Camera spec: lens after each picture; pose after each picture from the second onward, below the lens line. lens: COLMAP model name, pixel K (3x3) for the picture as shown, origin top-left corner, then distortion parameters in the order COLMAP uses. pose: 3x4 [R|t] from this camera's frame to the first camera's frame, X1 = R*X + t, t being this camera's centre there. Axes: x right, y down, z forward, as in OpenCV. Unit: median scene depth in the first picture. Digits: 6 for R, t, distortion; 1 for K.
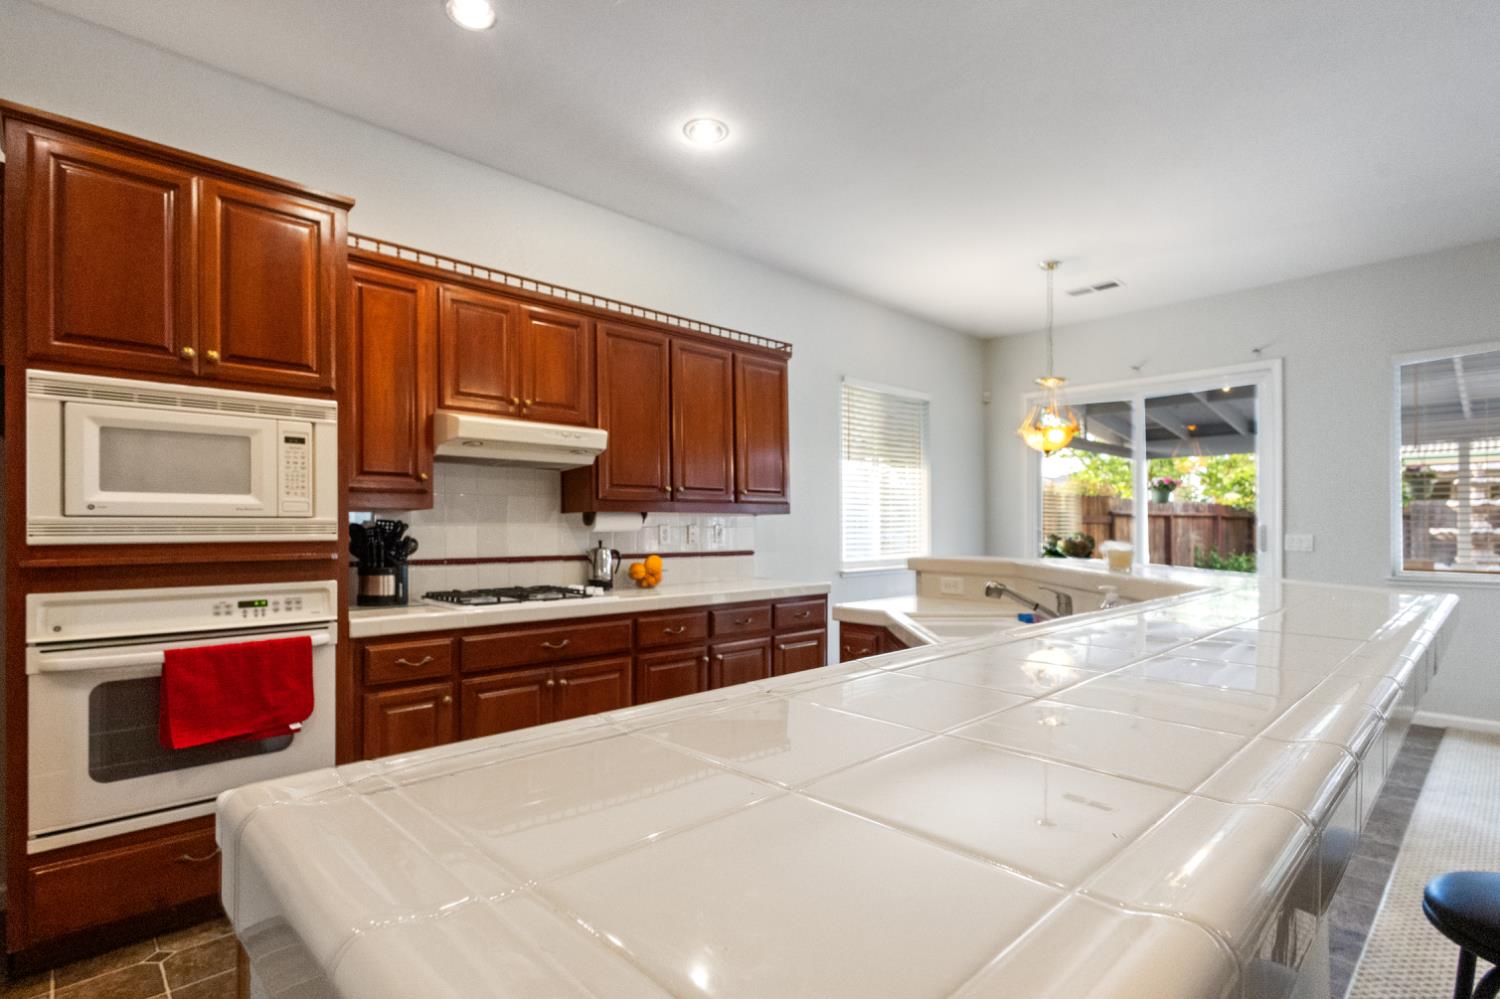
lens RADIAL K [[694.2, 0, 727.3], [0, 694.2, 523.6], [0, 0, 1]] dist [0.008504, -0.001036]
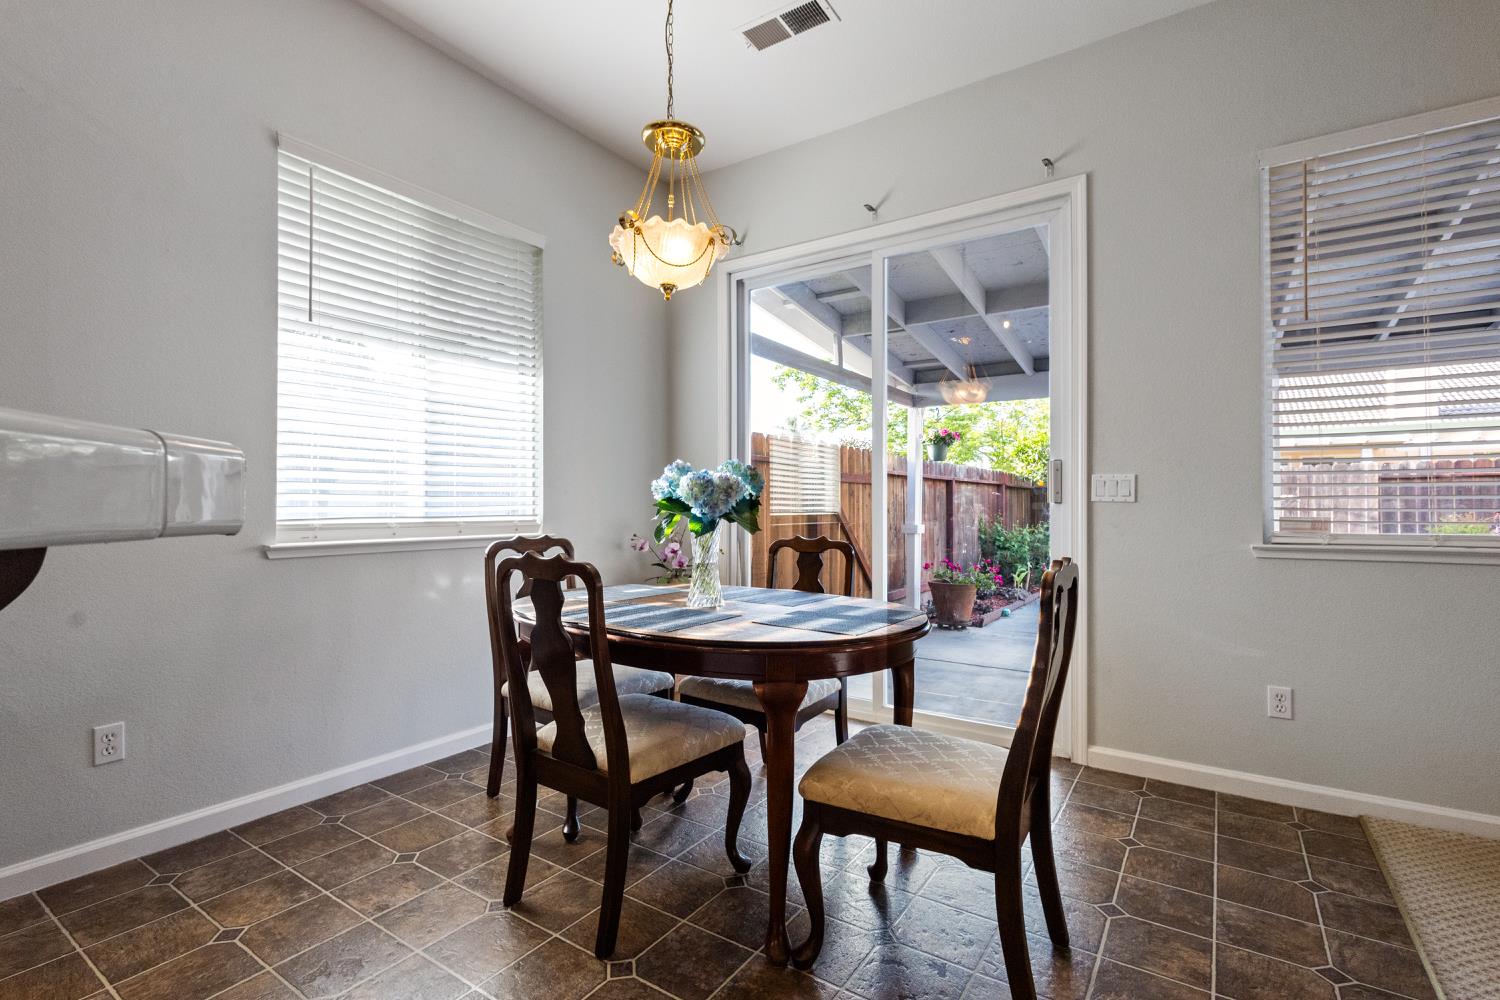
lens RADIAL K [[694.2, 0, 755.7], [0, 694.2, 503.0], [0, 0, 1]] dist [0.008504, -0.001036]
pose [[0.965774, 0.001315, 0.259381, 0.591485], [-0.000503, 0.999995, -0.003195, 0.065300], [-0.259383, 0.002955, 0.965770, 0.770725]]
